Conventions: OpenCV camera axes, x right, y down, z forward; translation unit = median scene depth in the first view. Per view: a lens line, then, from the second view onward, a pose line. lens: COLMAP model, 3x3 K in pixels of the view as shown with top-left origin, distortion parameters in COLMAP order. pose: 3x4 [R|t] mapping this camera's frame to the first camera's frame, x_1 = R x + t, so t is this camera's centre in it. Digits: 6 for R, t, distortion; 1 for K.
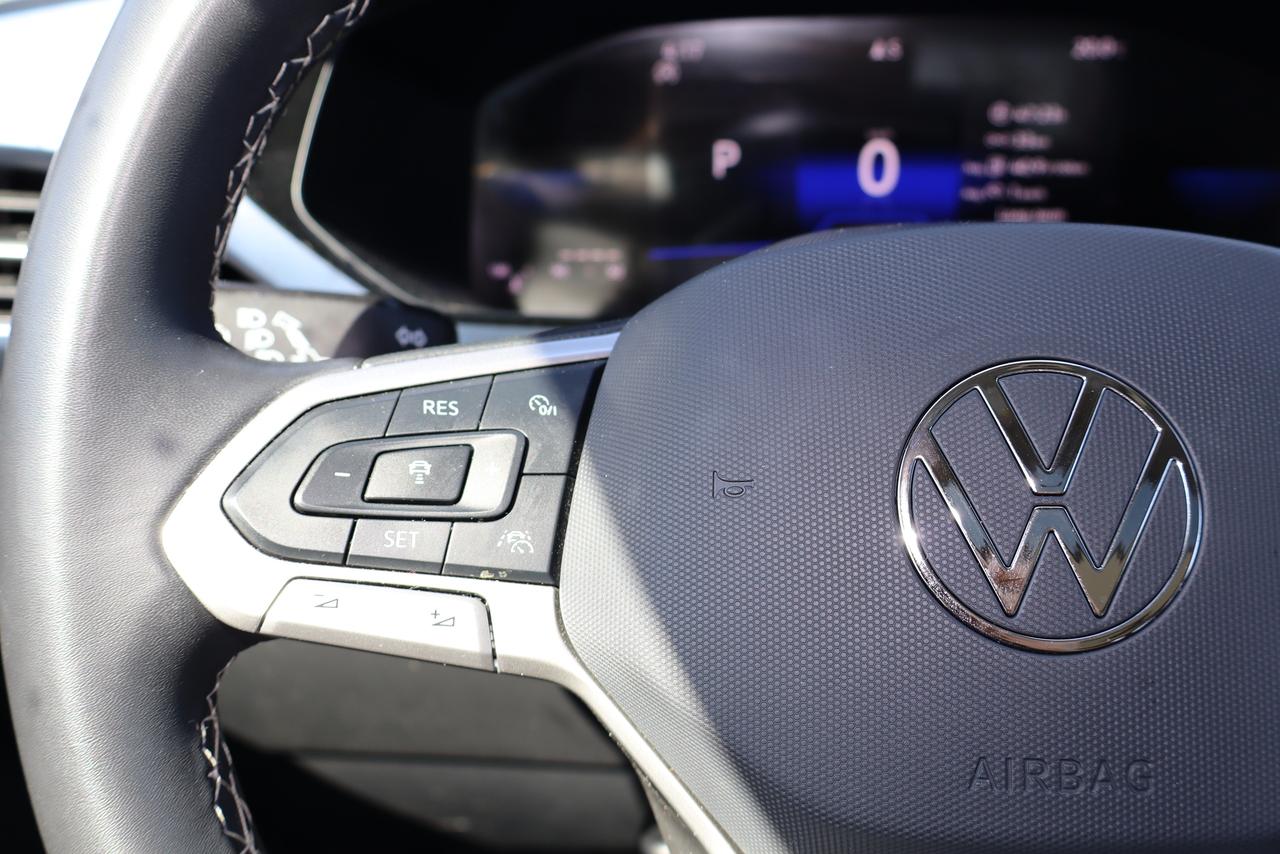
lens RADIAL K [[1254.8, 0, 640.0], [0, 1254.8, 427.0], [0, 0, 1]] dist [0.015516, 0.004127]
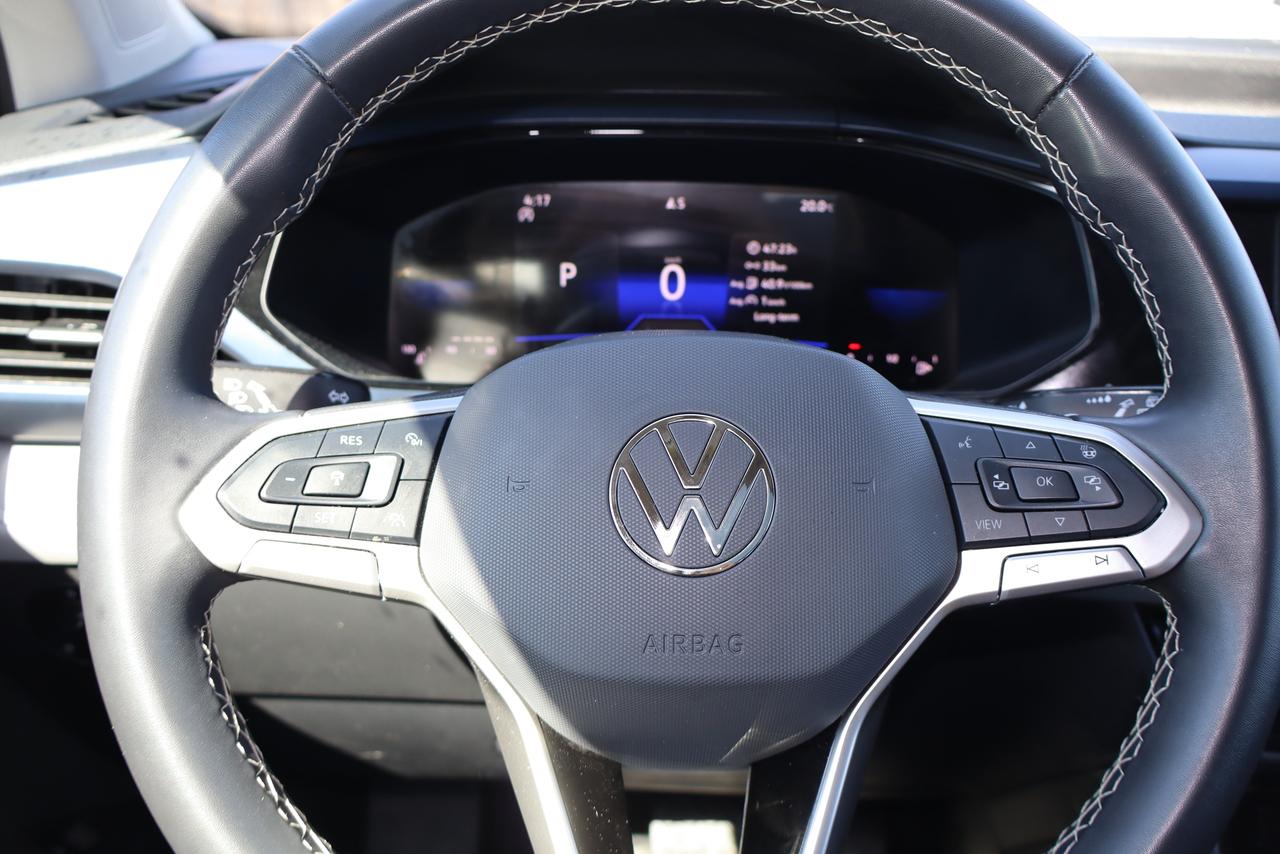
lens RADIAL K [[1089.1, 0, 640.0], [0, 1089.1, 427.0], [0, 0, 1]] dist [0.016892, -0.004528]
pose [[0.997222, 0.007089, 0.074154, 0.118539], [-0.003971, 0.999105, -0.042115, 0.026941], [-0.074386, 0.041703, 0.996357, -0.482648]]
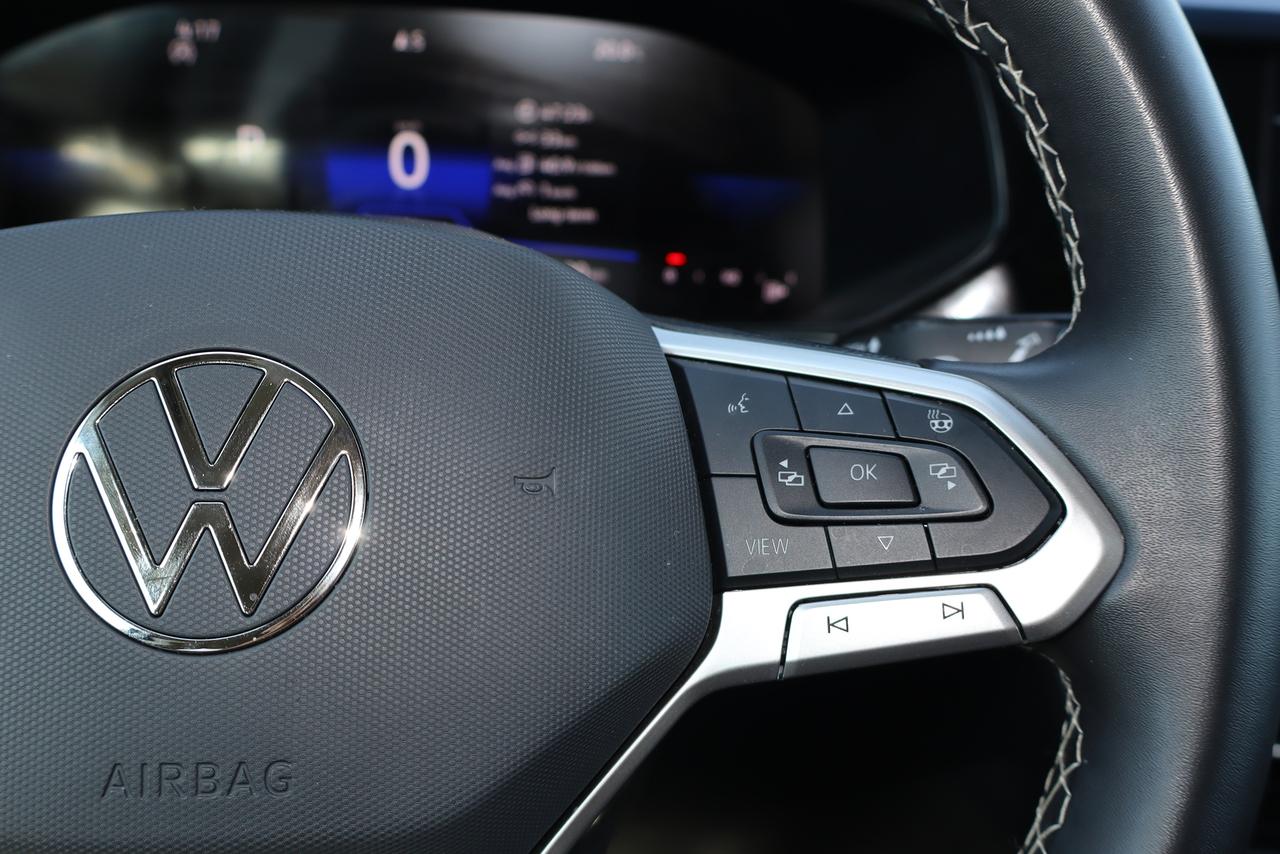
lens RADIAL K [[1254.8, 0, 640.0], [0, 1254.8, 427.0], [0, 0, 1]] dist [0.015516, 0.004127]
pose [[0.989580, 0.006996, 0.143817, 0.451183], [-0.007180, 0.999974, 0.000755, 0.001851], [-0.143808, -0.001780, 0.989604, -0.006573]]
